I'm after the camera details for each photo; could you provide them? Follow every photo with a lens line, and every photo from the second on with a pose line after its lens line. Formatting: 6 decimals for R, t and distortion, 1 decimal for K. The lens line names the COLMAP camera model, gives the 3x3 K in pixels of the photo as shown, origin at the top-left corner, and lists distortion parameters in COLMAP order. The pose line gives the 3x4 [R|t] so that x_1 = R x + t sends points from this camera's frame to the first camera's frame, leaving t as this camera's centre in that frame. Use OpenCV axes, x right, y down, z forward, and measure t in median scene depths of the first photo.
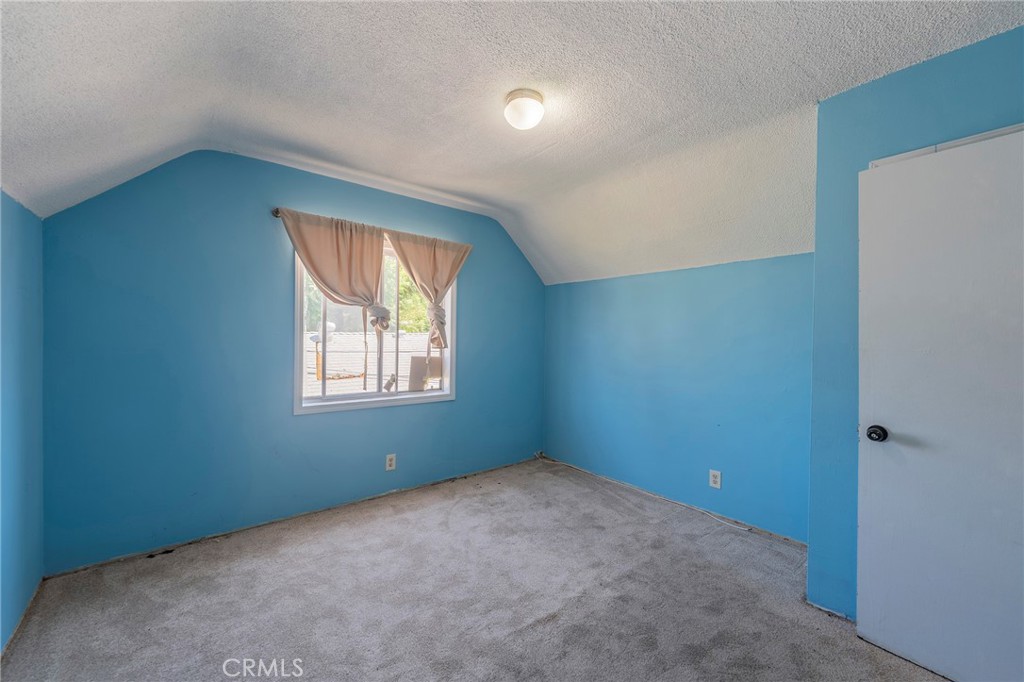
lens RADIAL K [[416.2, 0, 513.6], [0, 416.2, 335.1], [0, 0, 1]] dist [-0.000339, -0.000693]
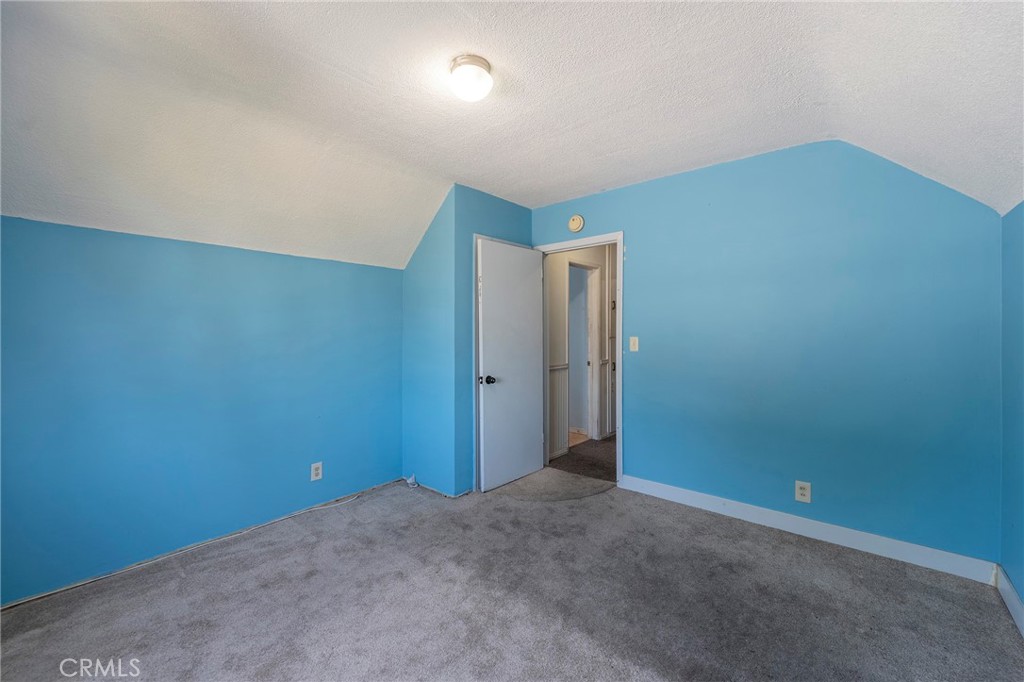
lens RADIAL K [[416.2, 0, 513.6], [0, 416.2, 335.1], [0, 0, 1]] dist [-0.000339, -0.000693]
pose [[-0.193464, -0.015514, 0.980985, -0.601358], [-0.001335, 0.999878, 0.015549, -0.000407], [-0.981107, 0.001699, -0.193461, 0.741871]]
